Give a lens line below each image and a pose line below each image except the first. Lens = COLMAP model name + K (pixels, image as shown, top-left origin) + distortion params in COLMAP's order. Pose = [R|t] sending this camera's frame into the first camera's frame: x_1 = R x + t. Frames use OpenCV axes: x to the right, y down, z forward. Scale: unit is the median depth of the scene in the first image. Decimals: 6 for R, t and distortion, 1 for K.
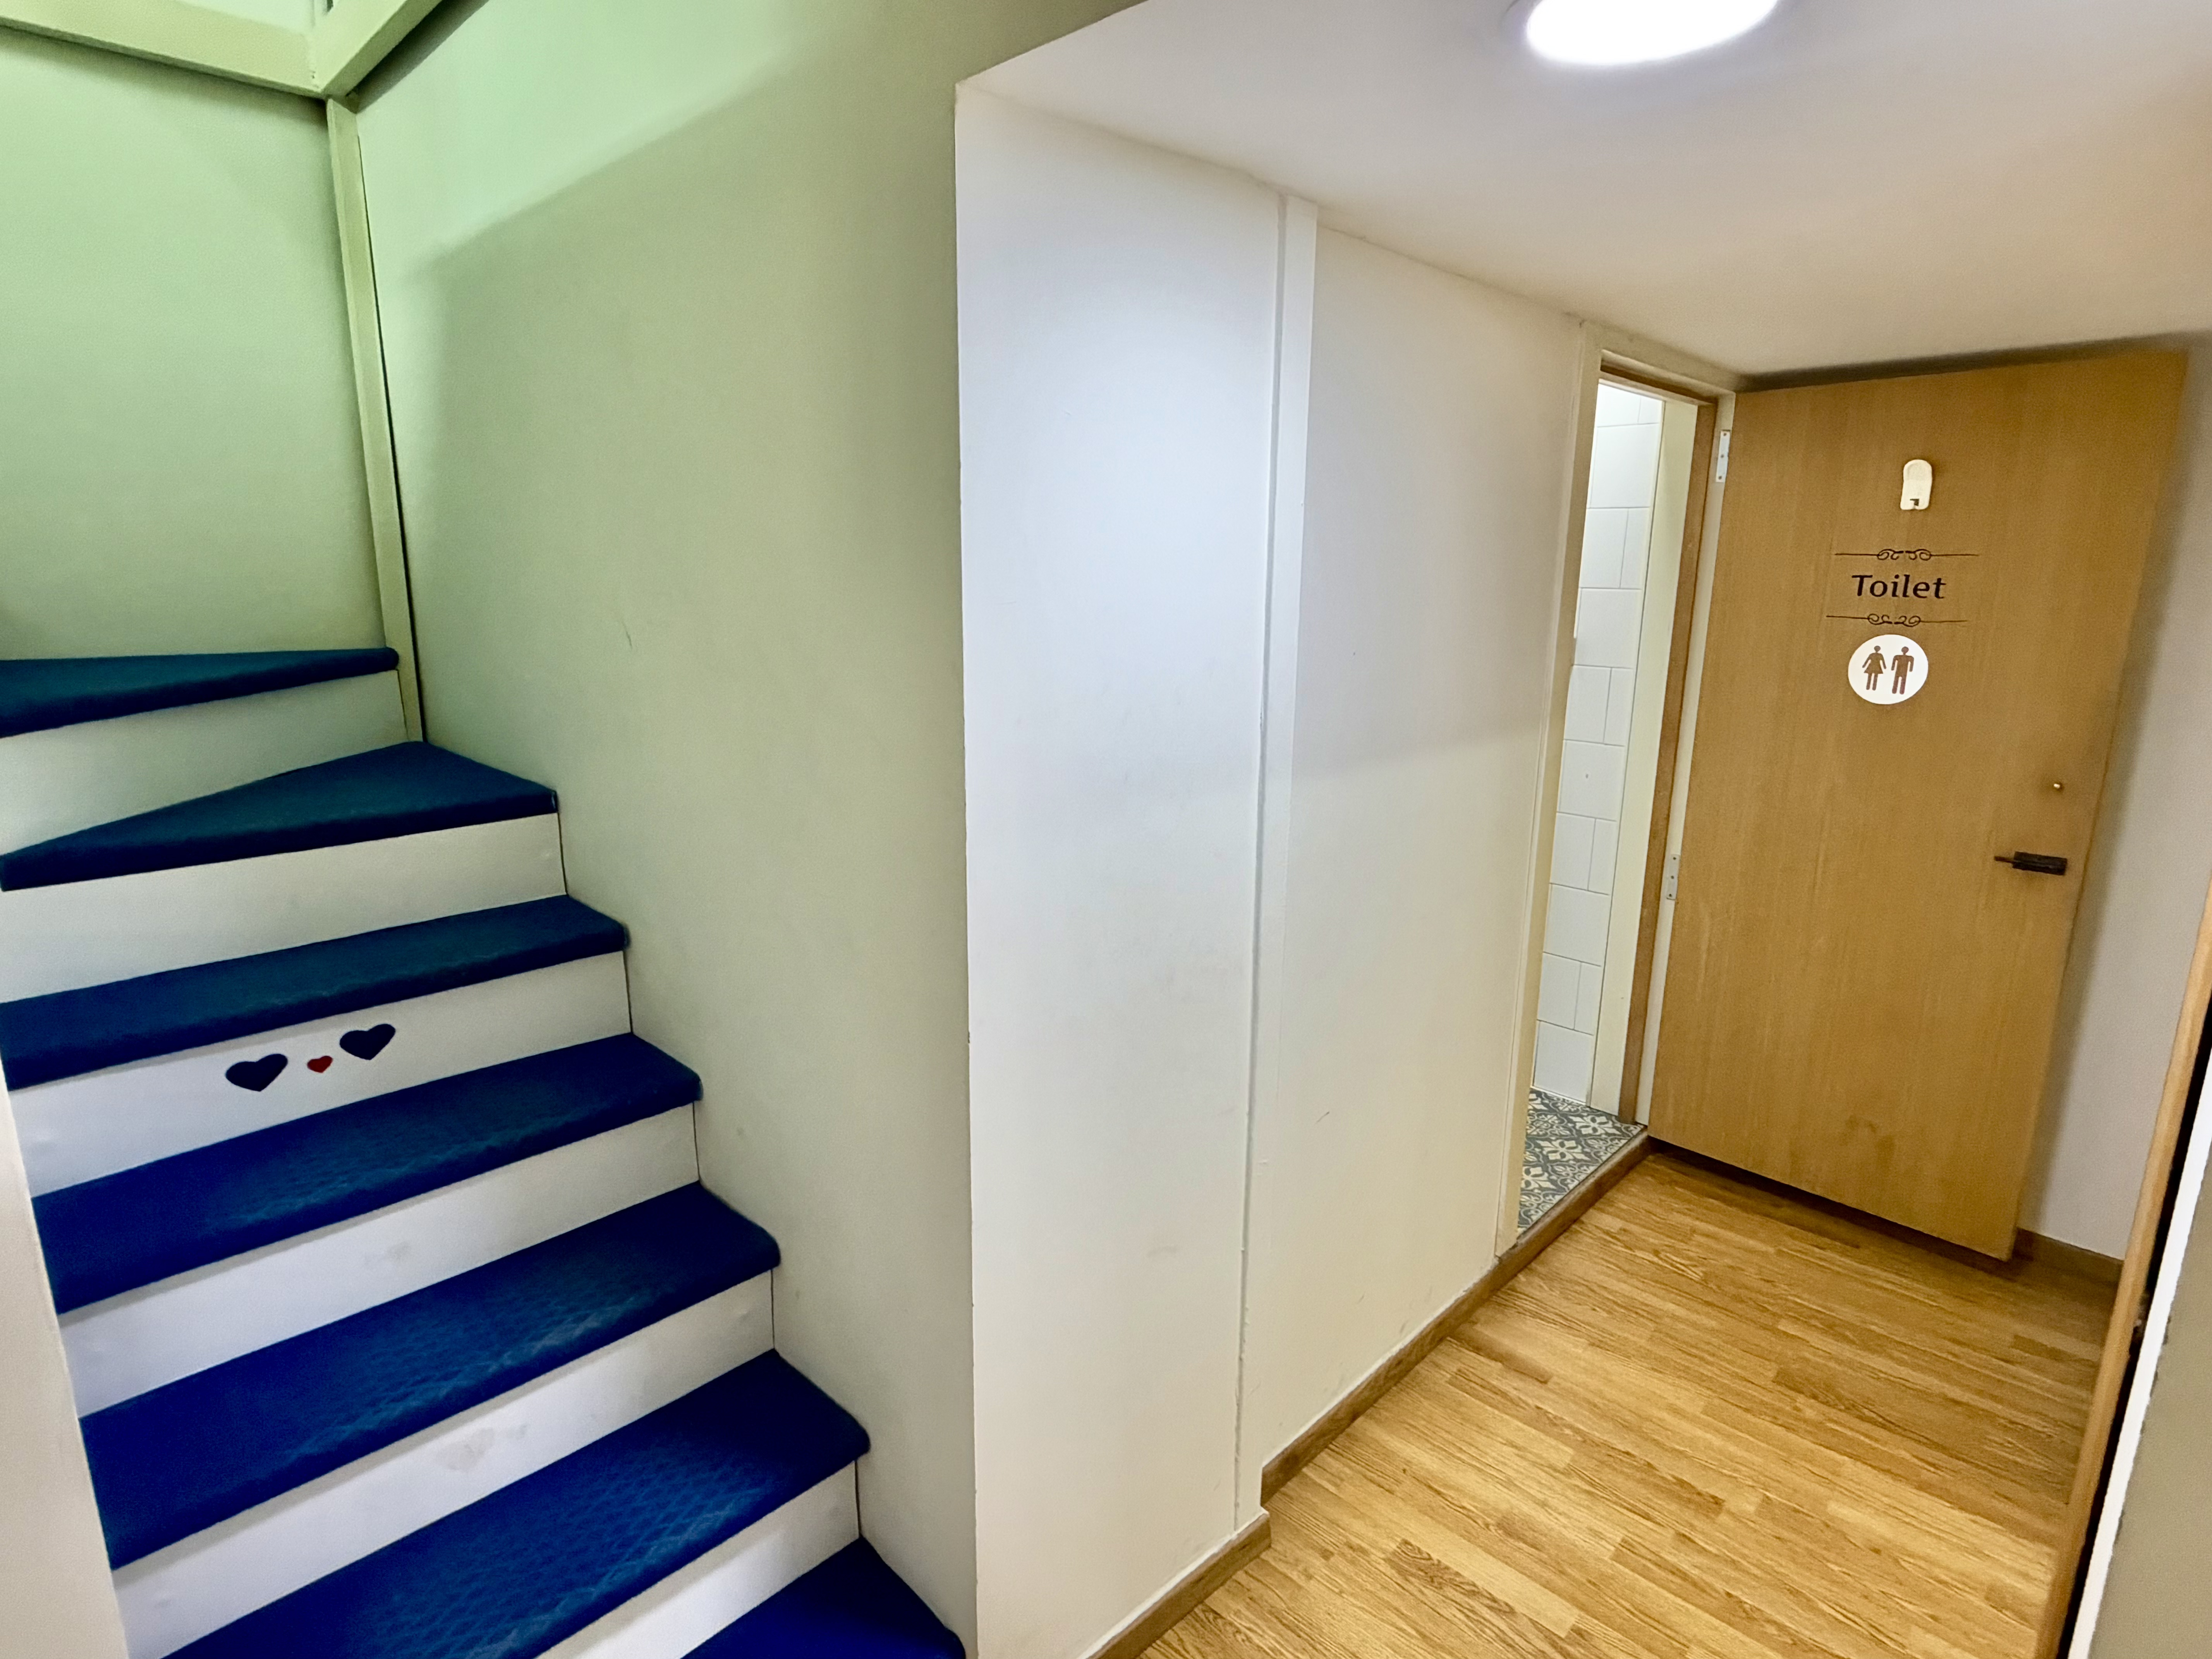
lens RADIAL K [[1188.8, 0, 1129.2], [0, 1188.8, 795.3], [0, 0, 1]] dist [-0.000488, 0.000469]
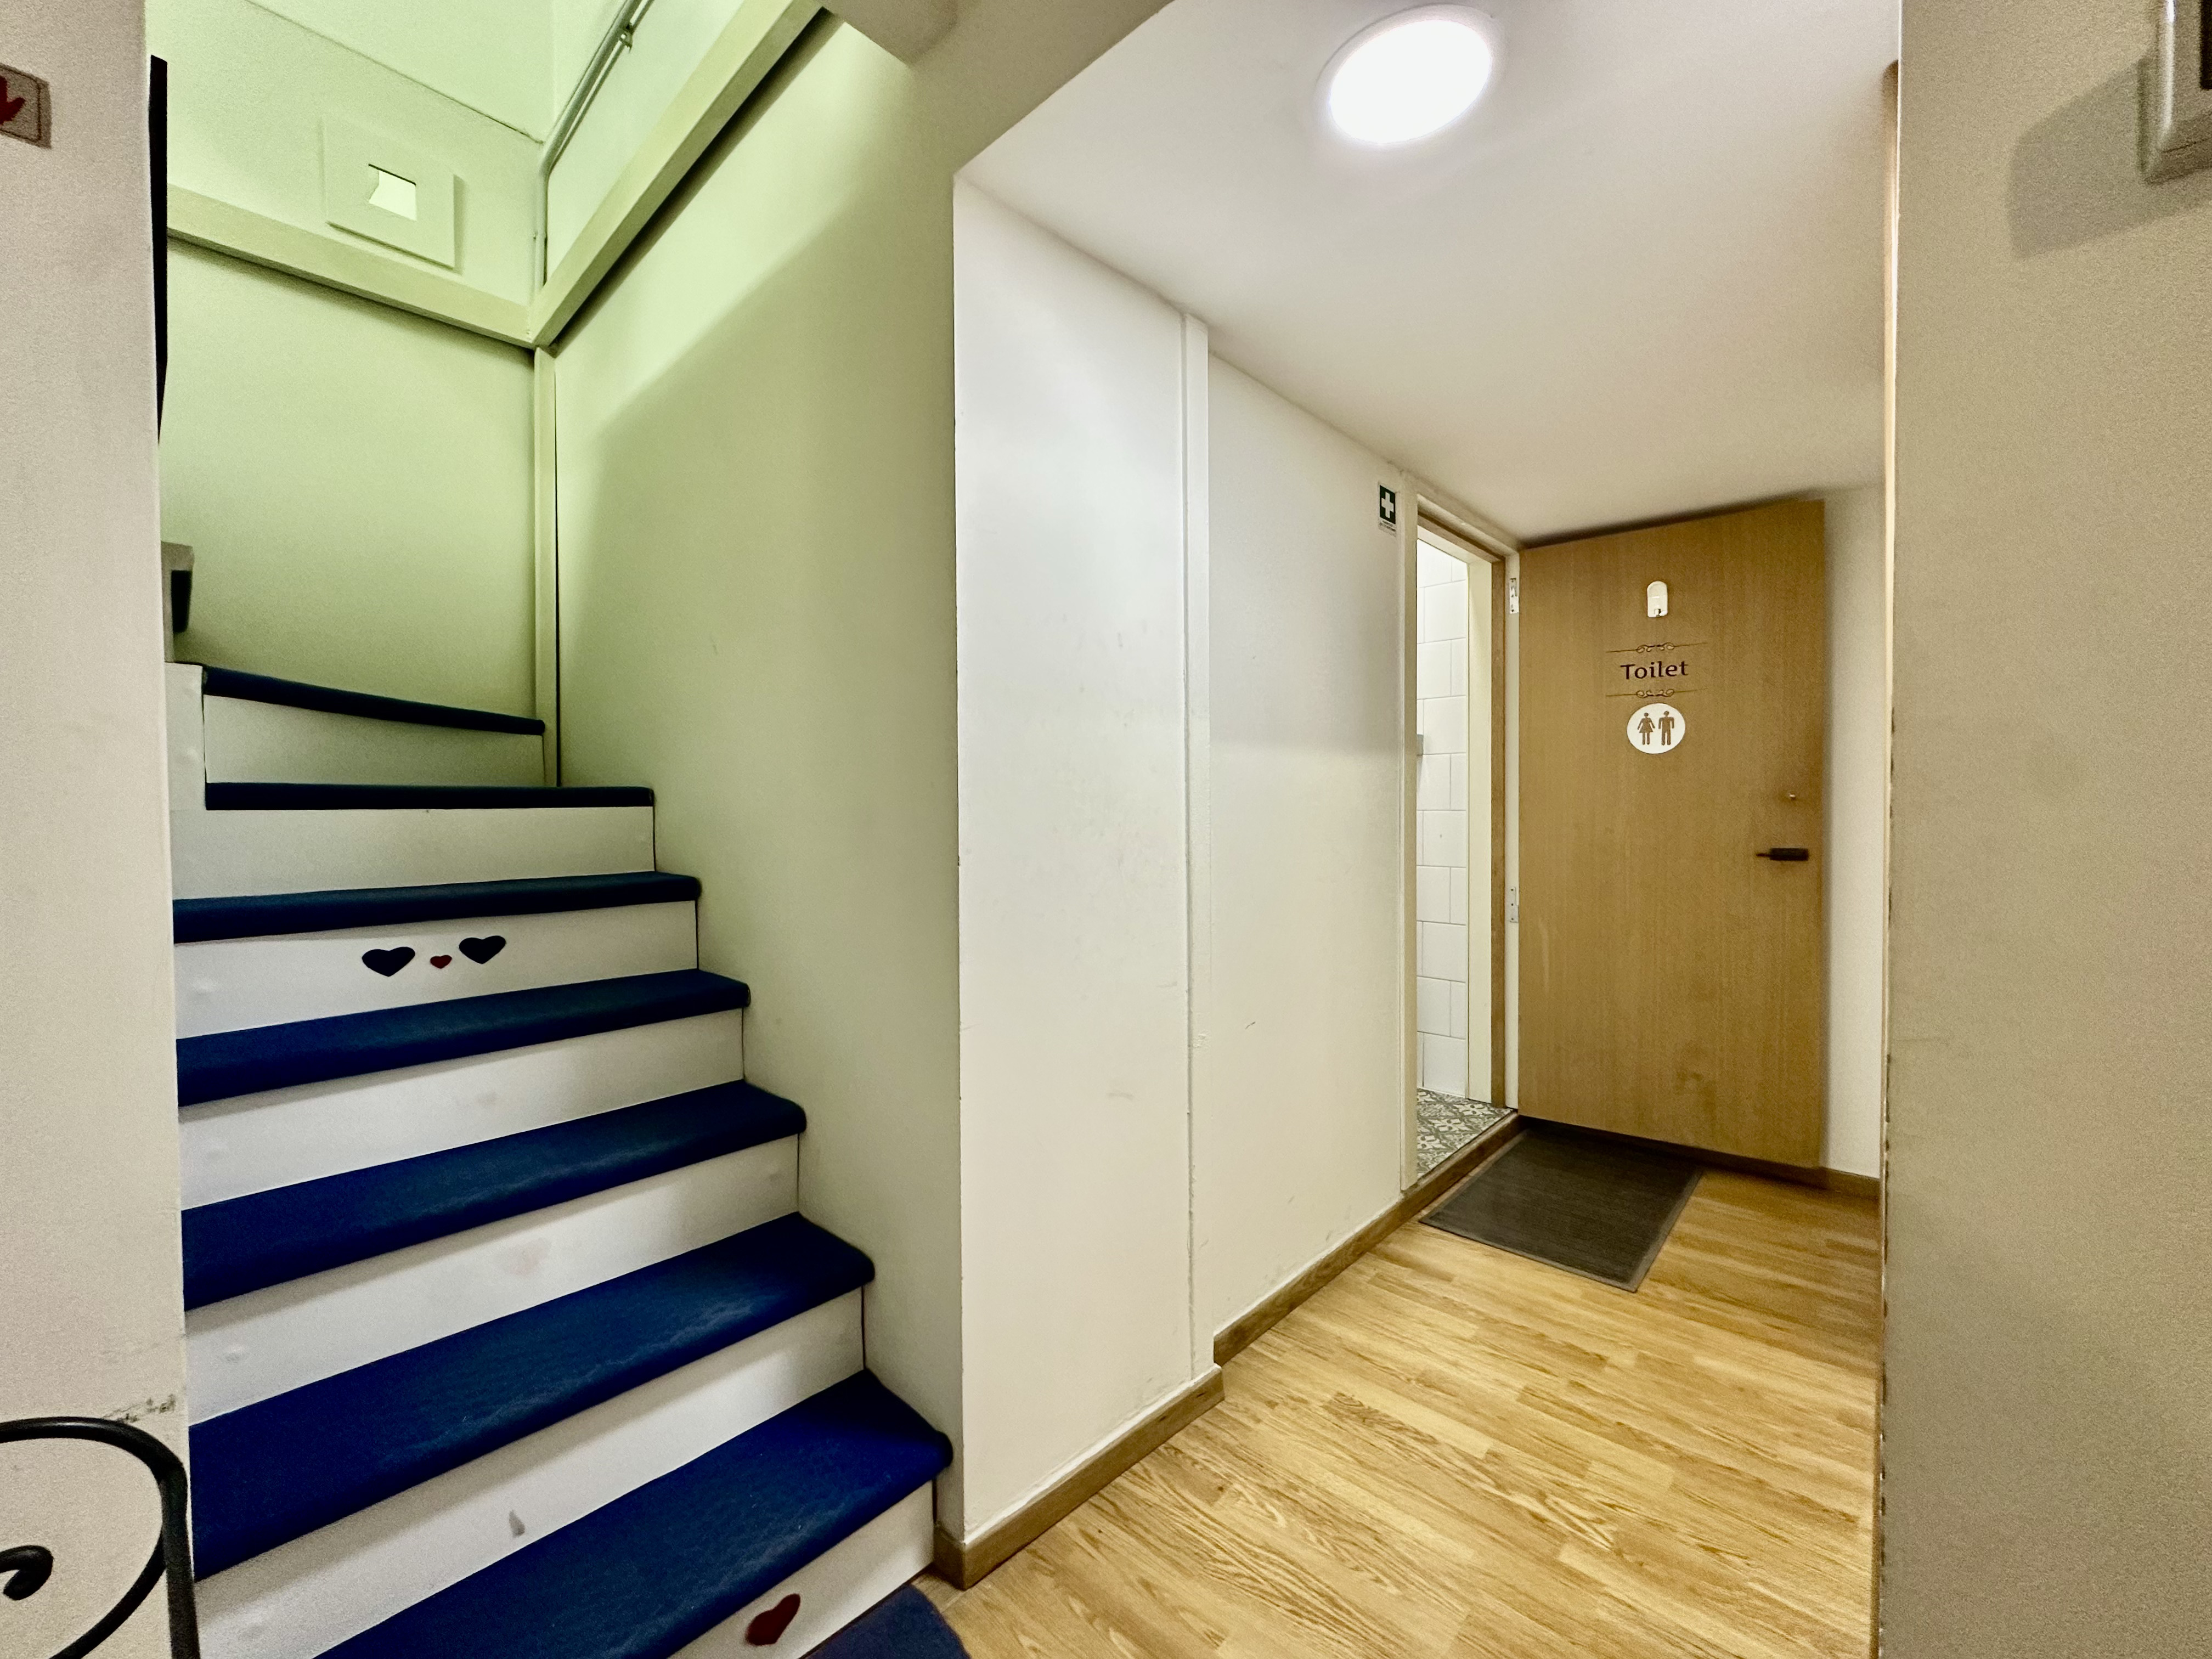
lens RADIAL K [[883.2, 0, 1119.2], [0, 883.2, 820.0], [0, 0, 1]] dist [-0.006750, 0.001658]
pose [[0.999732, -0.018666, 0.013684, 0.015642], [0.020885, 0.982367, -0.185791, 0.222607], [-0.009975, 0.186027, 0.982494, 0.050511]]
